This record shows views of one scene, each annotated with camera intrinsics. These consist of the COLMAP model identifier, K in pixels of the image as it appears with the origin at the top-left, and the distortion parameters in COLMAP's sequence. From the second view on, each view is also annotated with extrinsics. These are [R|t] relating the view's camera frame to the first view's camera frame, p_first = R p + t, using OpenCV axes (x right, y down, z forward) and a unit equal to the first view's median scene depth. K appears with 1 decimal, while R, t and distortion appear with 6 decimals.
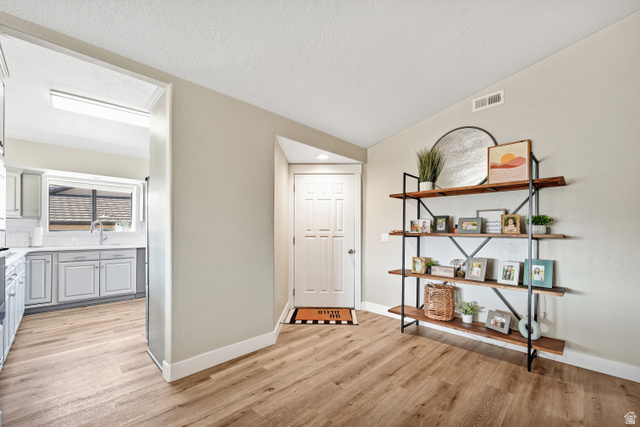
lens RADIAL K [[265.0, 0, 320.7], [0, 265.0, 229.1], [0, 0, 1]] dist [0.000264, 0.000069]
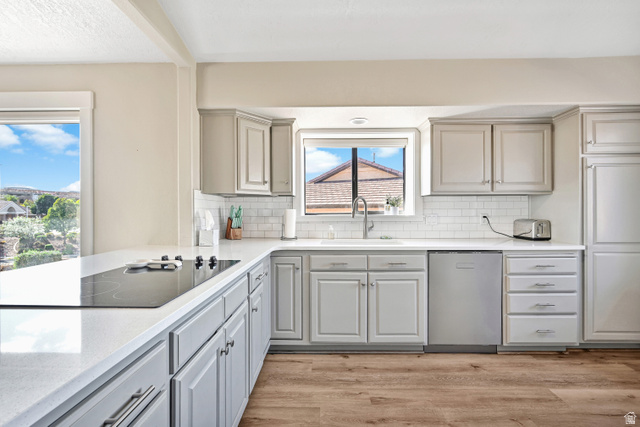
lens RADIAL K [[261.3, 0, 322.6], [0, 261.3, 216.1], [0, 0, 1]] dist [-0.000241, -0.000068]
pose [[0.699667, 0.000247, -0.714469, -0.548384], [0.009165, 0.999915, 0.009321, 0.005495], [0.714410, -0.013070, 0.699605, 0.602495]]
